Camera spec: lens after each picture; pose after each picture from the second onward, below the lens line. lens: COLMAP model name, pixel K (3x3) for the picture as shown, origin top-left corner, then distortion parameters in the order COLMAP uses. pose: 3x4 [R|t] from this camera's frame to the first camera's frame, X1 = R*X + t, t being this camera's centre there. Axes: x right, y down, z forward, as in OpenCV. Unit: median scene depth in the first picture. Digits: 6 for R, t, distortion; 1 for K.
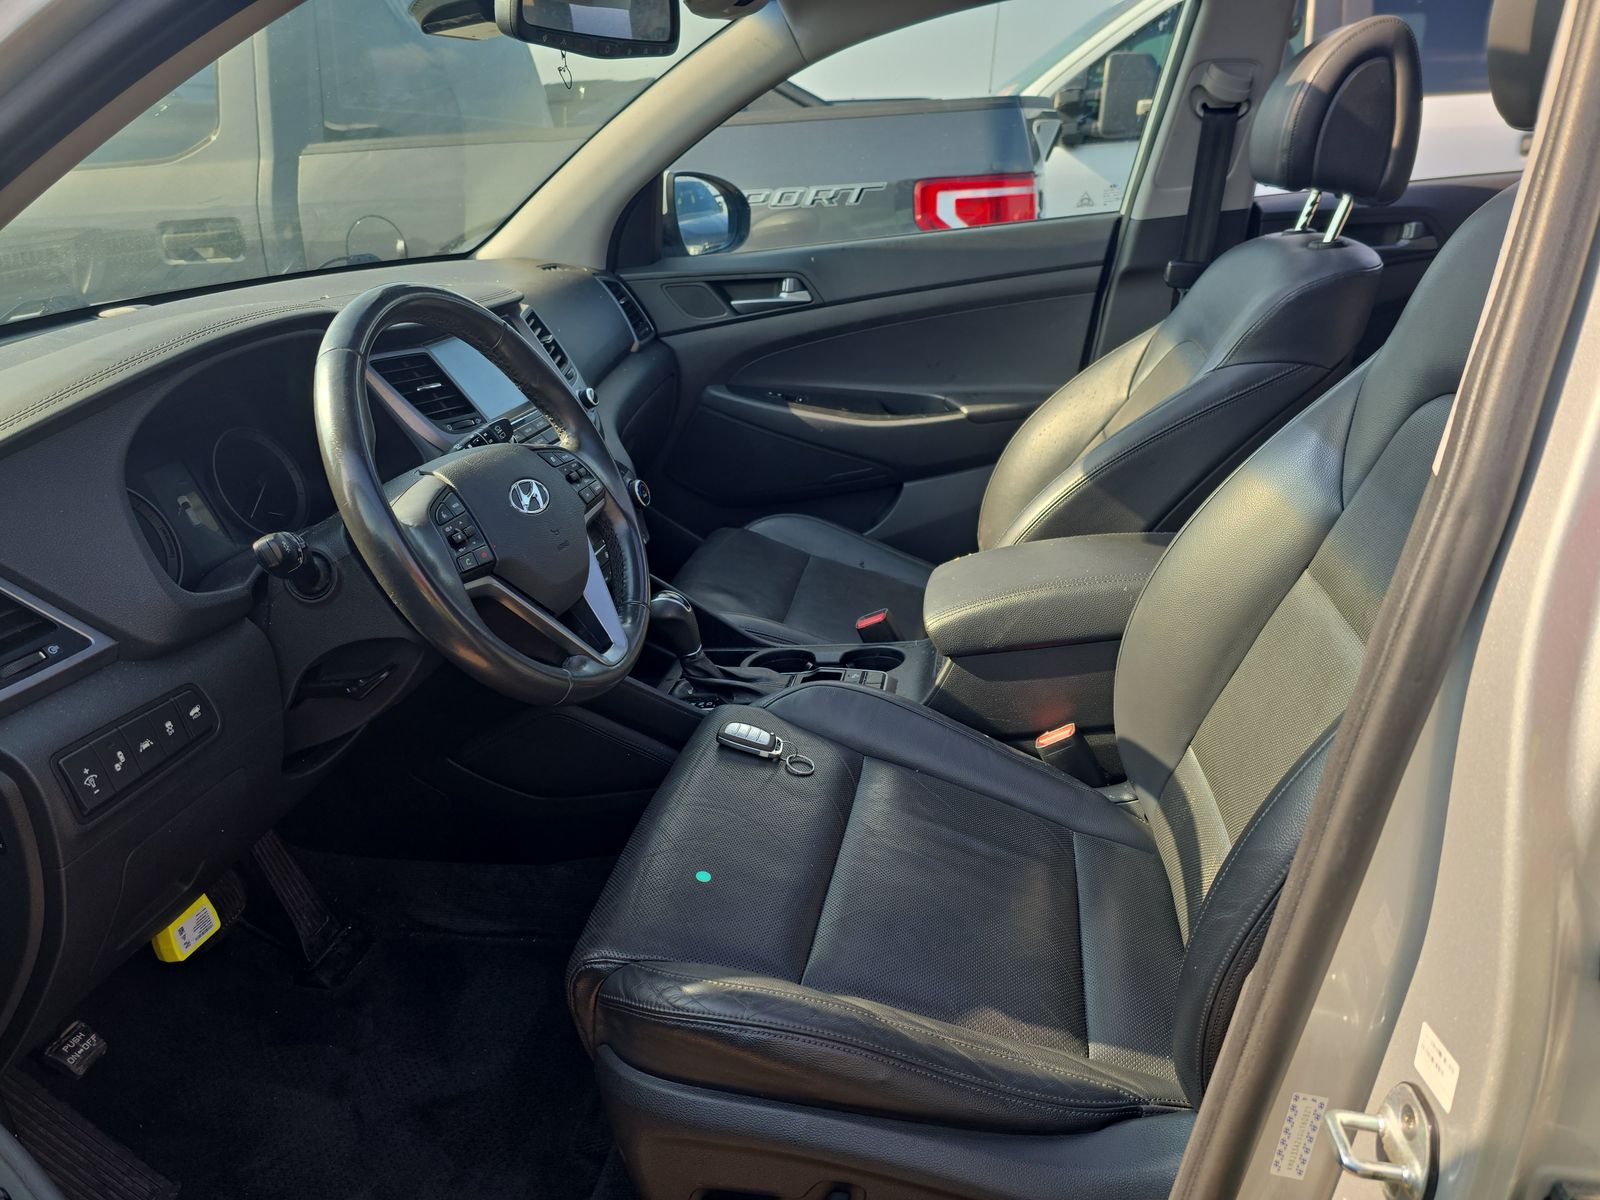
lens RADIAL K [[1094.7, 0, 793.0], [0, 1094.7, 603.9], [0, 0, 1]] dist [0.026216, -0.033770]
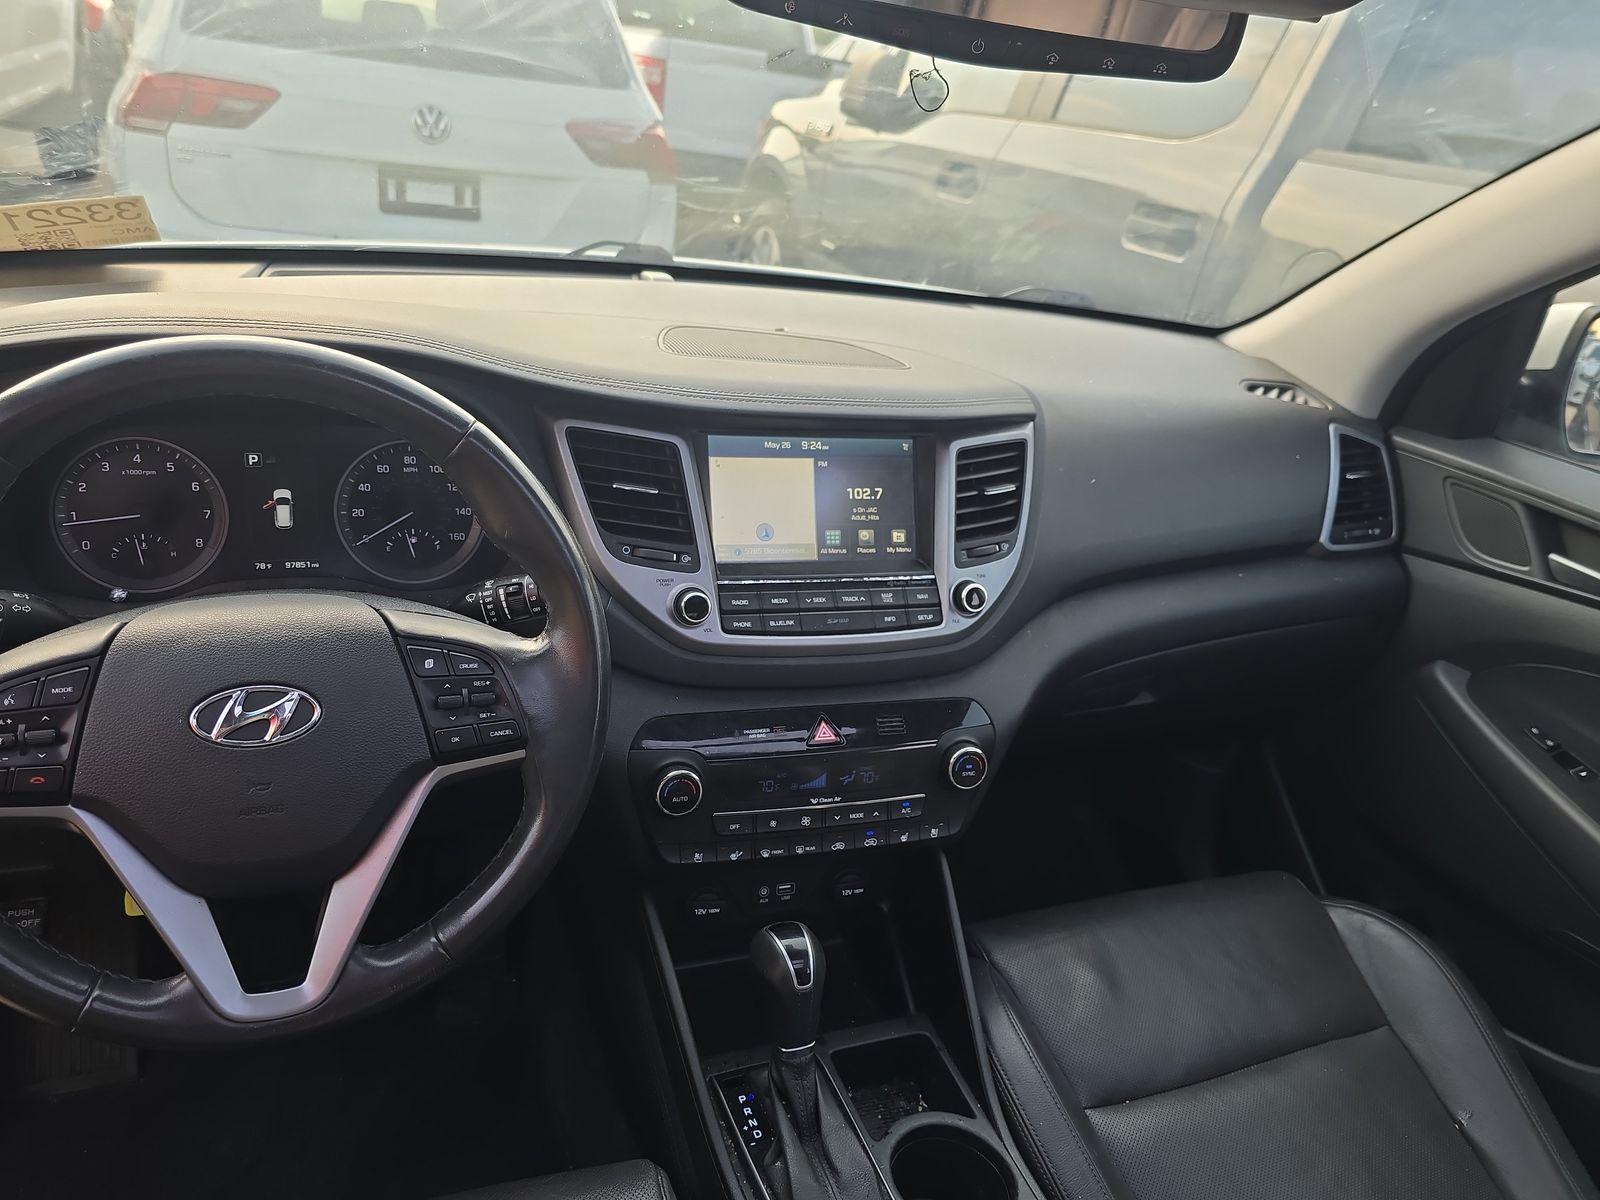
lens RADIAL K [[1094.7, 0, 800.5], [0, 1094.7, 592.5], [0, 0, 1]] dist [0.026216, -0.033770]
pose [[0.512435, 0.469617, -0.718937, 0.155986], [-0.467313, 0.854892, 0.225339, -0.210417], [0.720436, 0.220497, 0.657535, 0.380912]]
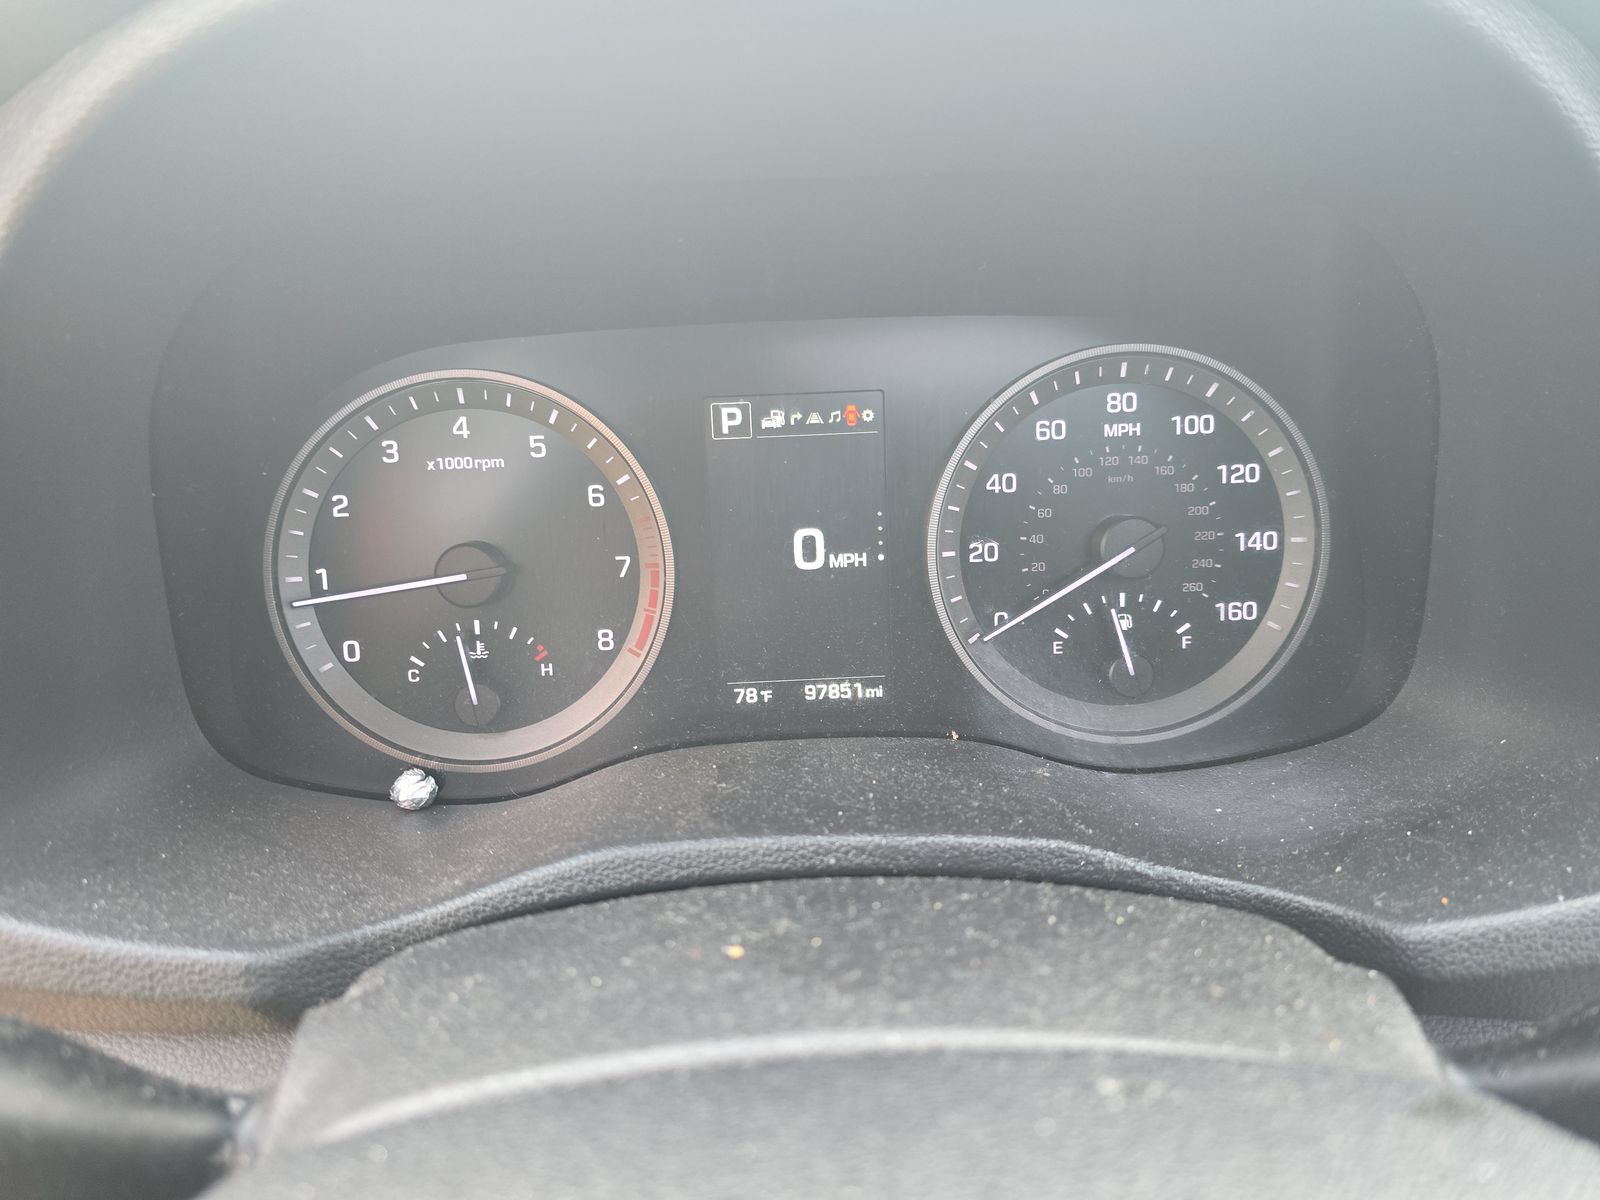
lens RADIAL K [[1094.7, 0, 802.3], [0, 1094.7, 583.3], [0, 0, 1]] dist [0.026216, -0.033770]
pose [[0.216514, 0.470561, -0.855391, -0.134915], [-0.354057, 0.854373, 0.380382, -0.102659], [0.909816, 0.220499, 0.351589, 0.456037]]
